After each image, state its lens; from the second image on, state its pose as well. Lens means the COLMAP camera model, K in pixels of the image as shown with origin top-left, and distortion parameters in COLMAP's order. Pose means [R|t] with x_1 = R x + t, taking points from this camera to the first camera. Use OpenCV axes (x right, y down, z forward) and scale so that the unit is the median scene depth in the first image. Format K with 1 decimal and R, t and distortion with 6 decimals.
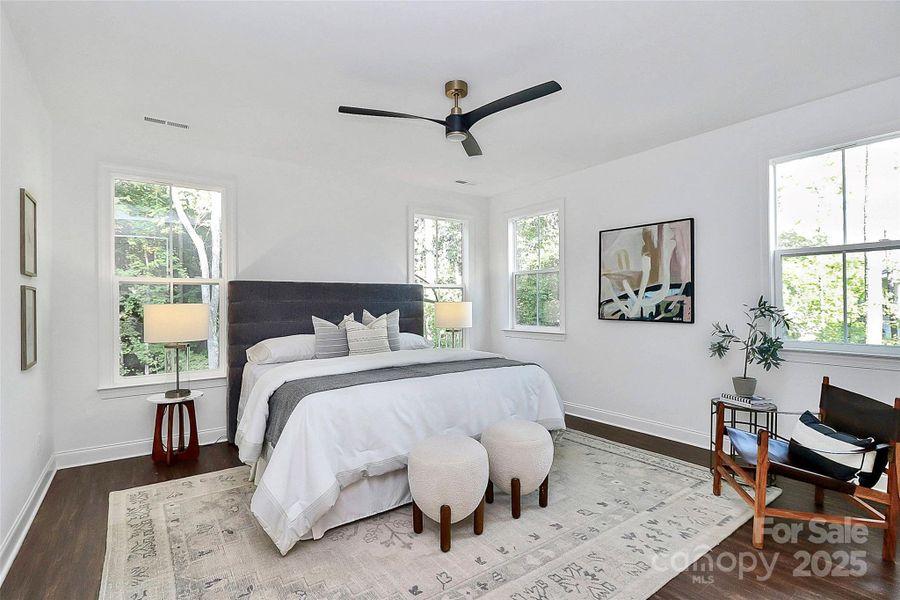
lens RADIAL K [[426.6, 0, 448.5], [0, 426.6, 303.5], [0, 0, 1]] dist [-0.006359, -0.009160]
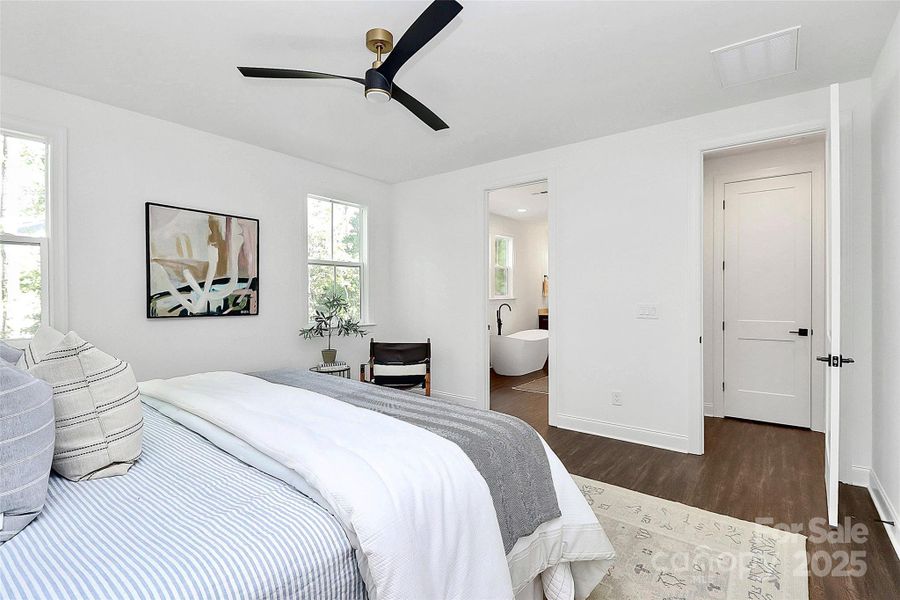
lens RADIAL K [[426.6, 0, 449.6], [0, 426.6, 299.9], [0, 0, 1]] dist [-0.006359, -0.009160]
pose [[-0.287927, -0.000041, 0.957652, -0.580909], [0.007106, 0.999972, 0.002180, 0.007801], [-0.957626, 0.007432, -0.287919, 0.777548]]
